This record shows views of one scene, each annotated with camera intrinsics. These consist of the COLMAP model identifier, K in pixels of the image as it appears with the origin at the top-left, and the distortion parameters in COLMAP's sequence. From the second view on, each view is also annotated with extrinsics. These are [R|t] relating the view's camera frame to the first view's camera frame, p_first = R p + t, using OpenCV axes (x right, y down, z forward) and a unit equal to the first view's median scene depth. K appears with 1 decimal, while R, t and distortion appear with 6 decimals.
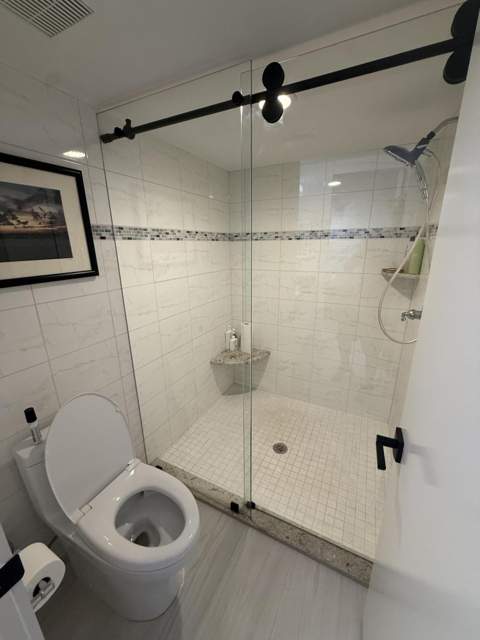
lens RADIAL K [[262.0, 0, 240.0], [0, 262.0, 320.0], [0, 0, 1]] dist [-0.000448, -0.000066]
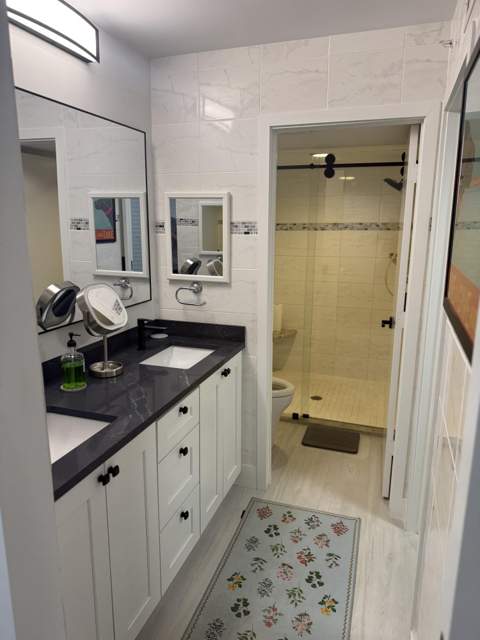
lens RADIAL K [[464.7, 0, 240.0], [0, 464.7, 320.0], [0, 0, 1]] dist [0.062619, -0.087081]
pose [[0.990337, -0.006125, 0.138546, -0.551983], [0.017983, 0.996262, -0.084496, 0.336492], [-0.137510, 0.086171, 0.986745, -1.241477]]
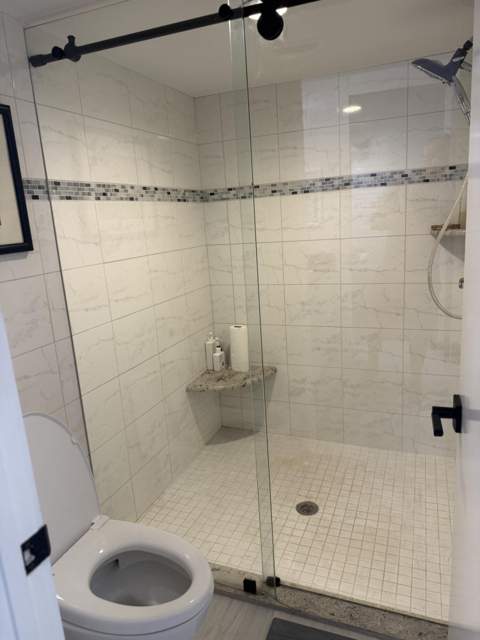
lens RADIAL K [[464.7, 0, 240.0], [0, 464.7, 320.0], [0, 0, 1]] dist [0.062619, -0.087081]
pose [[0.994769, -0.070954, 0.073487, -0.071116], [0.075680, 0.995099, -0.063647, 0.097904], [-0.068610, 0.068876, 0.995263, -0.191401]]
